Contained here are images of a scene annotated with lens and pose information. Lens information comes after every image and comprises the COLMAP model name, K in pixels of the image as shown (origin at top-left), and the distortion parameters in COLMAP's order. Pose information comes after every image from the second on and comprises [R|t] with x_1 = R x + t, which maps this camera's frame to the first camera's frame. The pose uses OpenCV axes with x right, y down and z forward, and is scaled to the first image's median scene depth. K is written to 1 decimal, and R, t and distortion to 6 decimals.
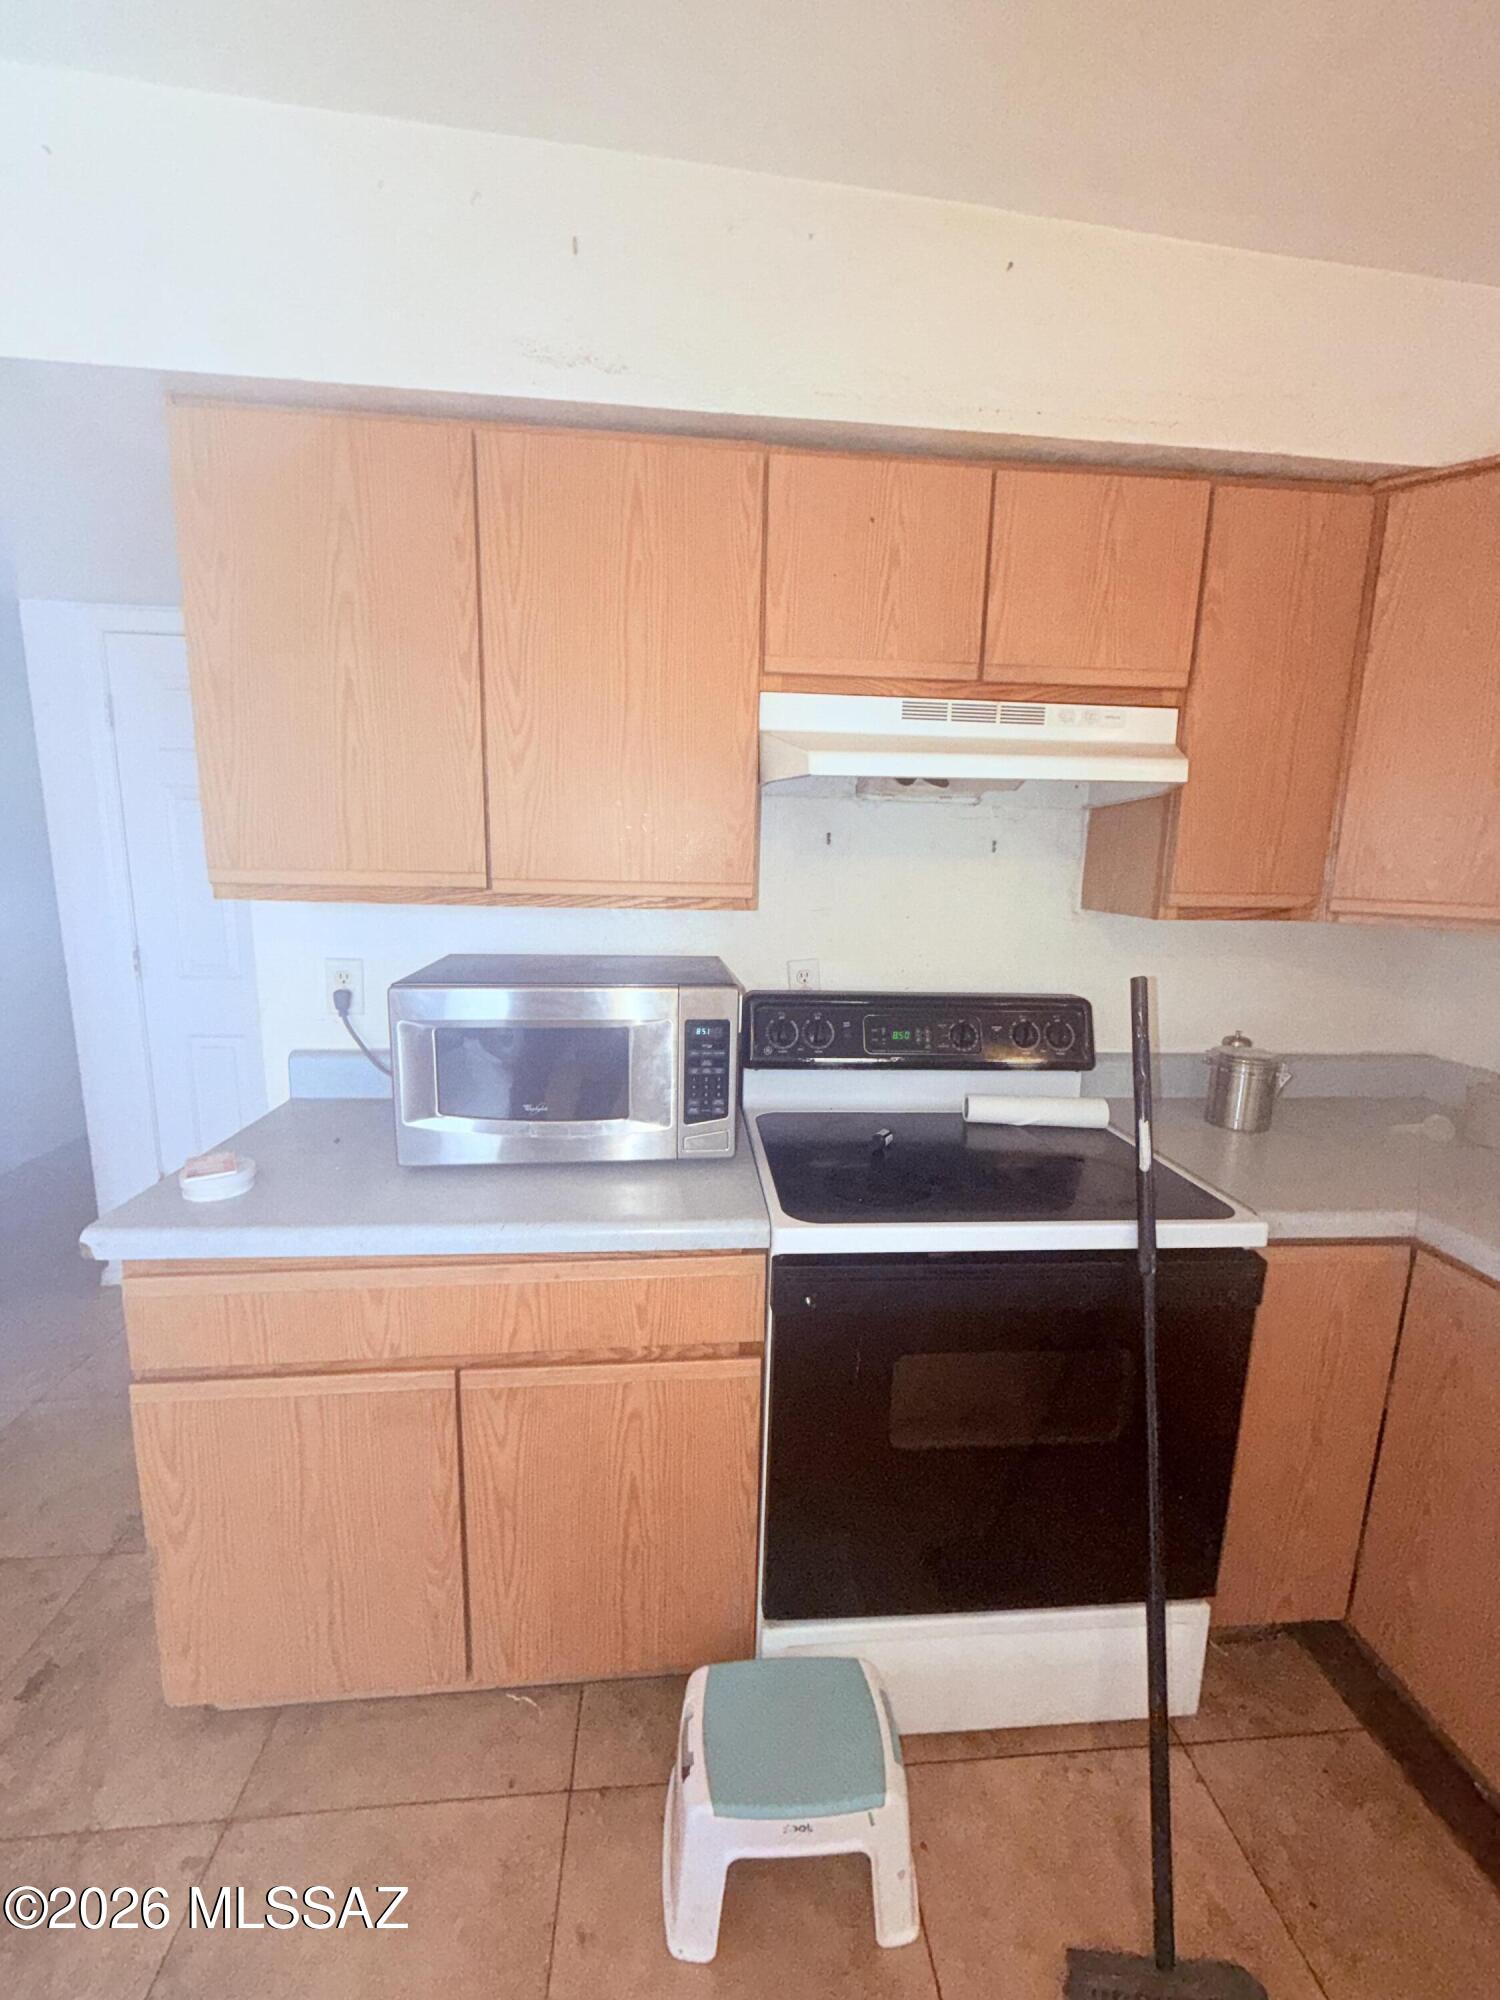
lens RADIAL K [[799.2, 0, 743.9], [0, 799.2, 988.9], [0, 0, 1]] dist [-0.002096, 0.000894]
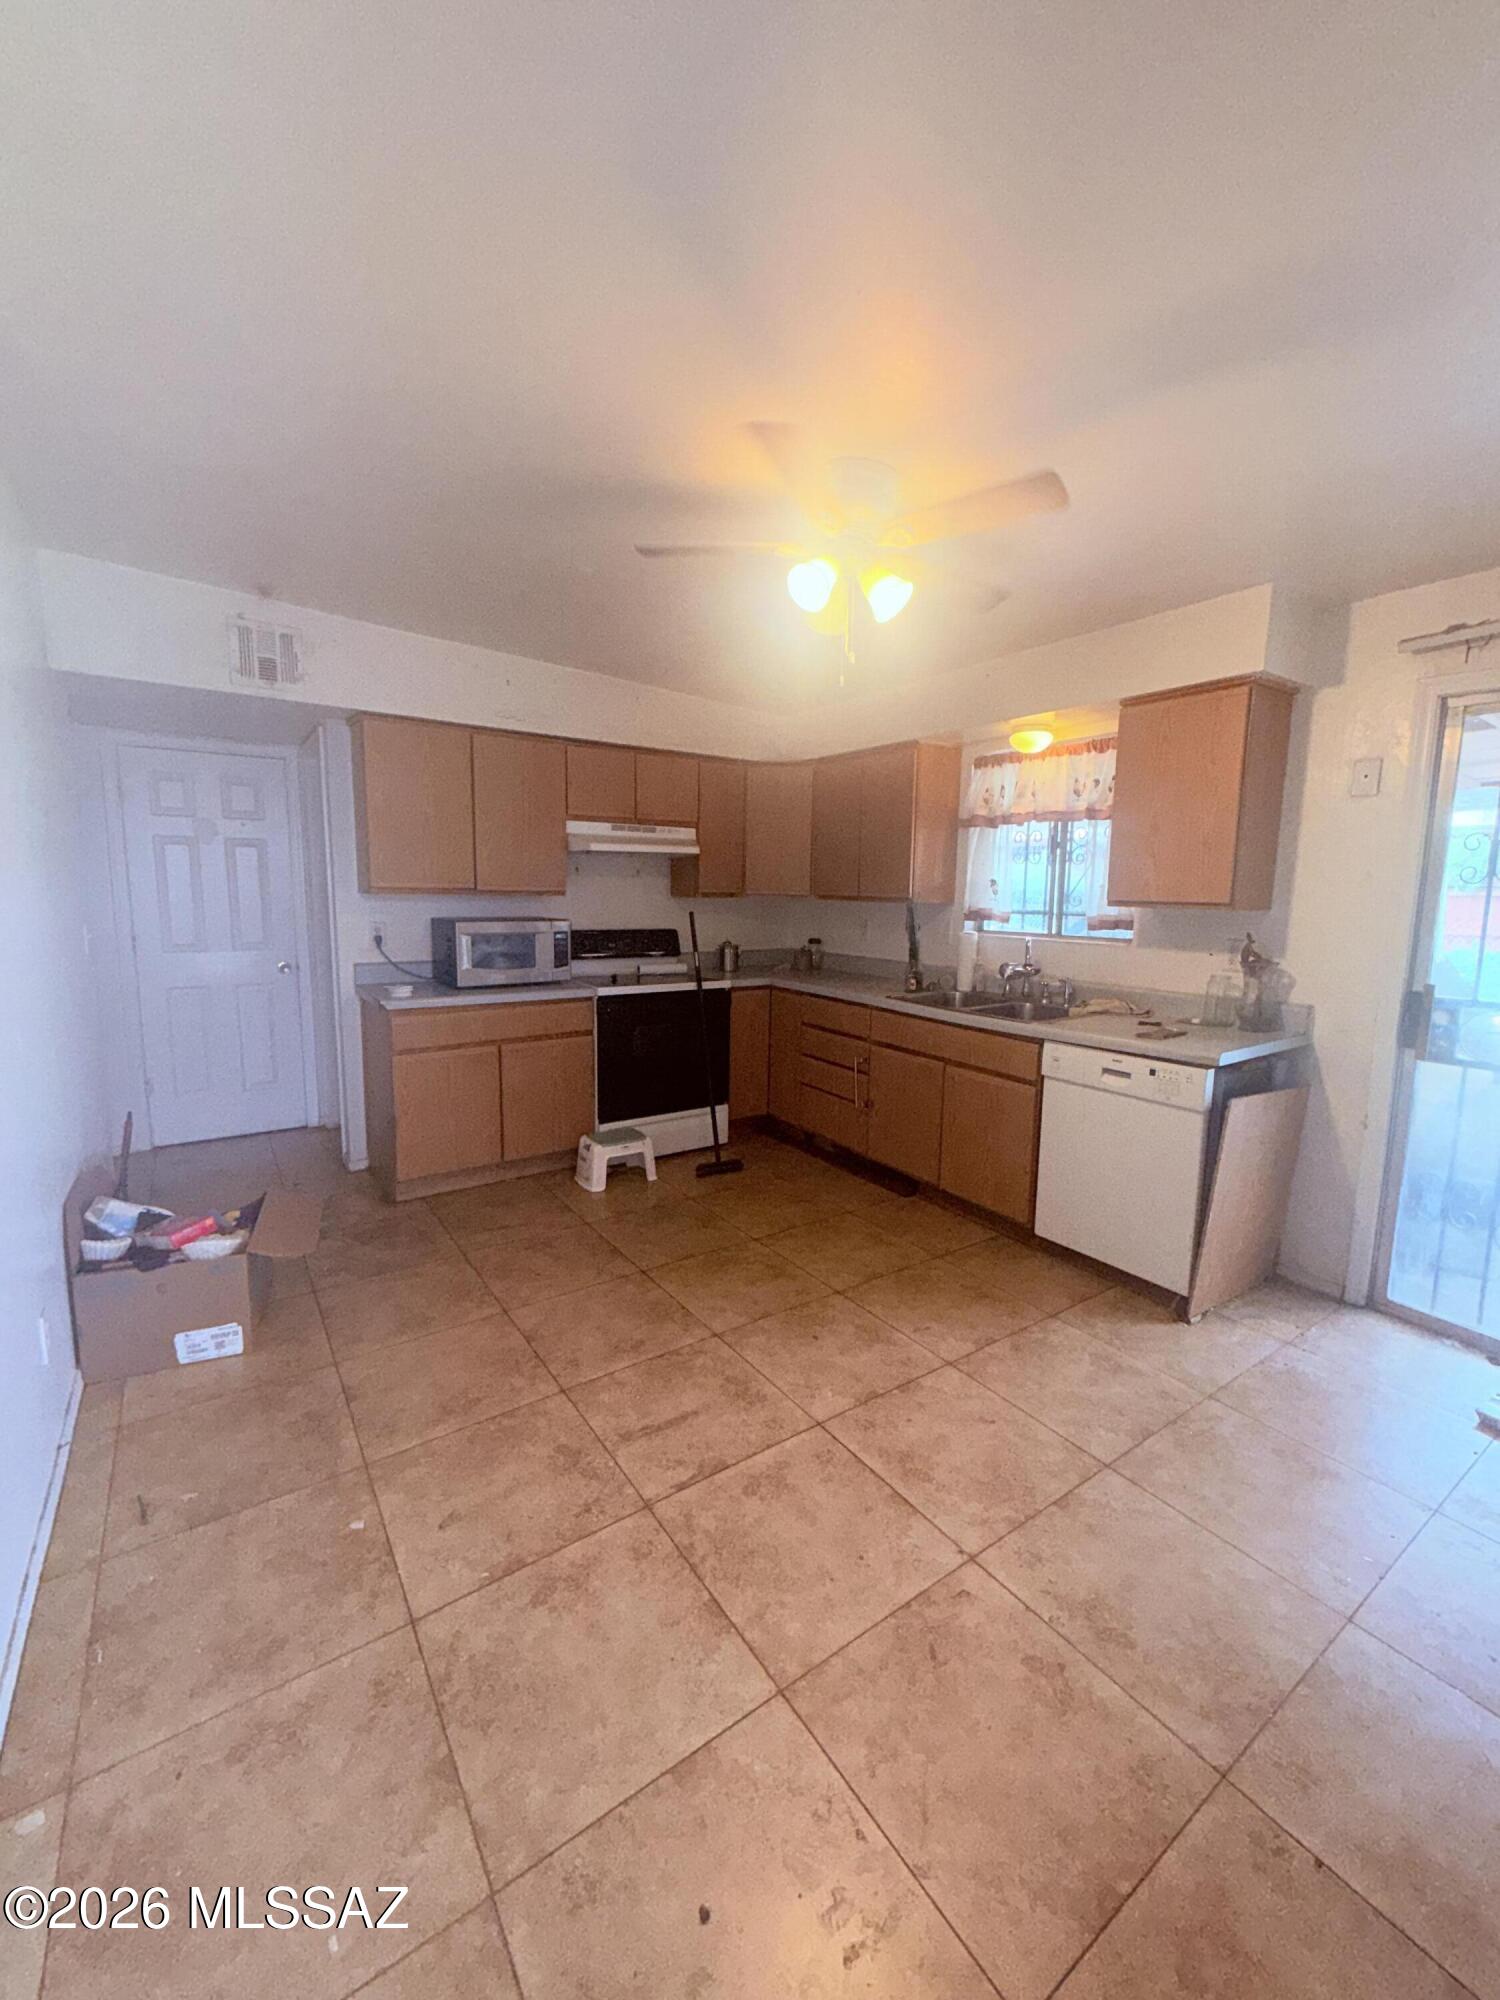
lens RADIAL K [[799.2, 0, 743.9], [0, 799.2, 997.7], [0, 0, 1]] dist [-0.002096, 0.000894]
pose [[0.870066, -0.075122, 0.487177, -0.875772], [0.086206, 0.996277, -0.000334, 0.328780], [-0.485338, 0.042288, 0.873303, -1.819014]]
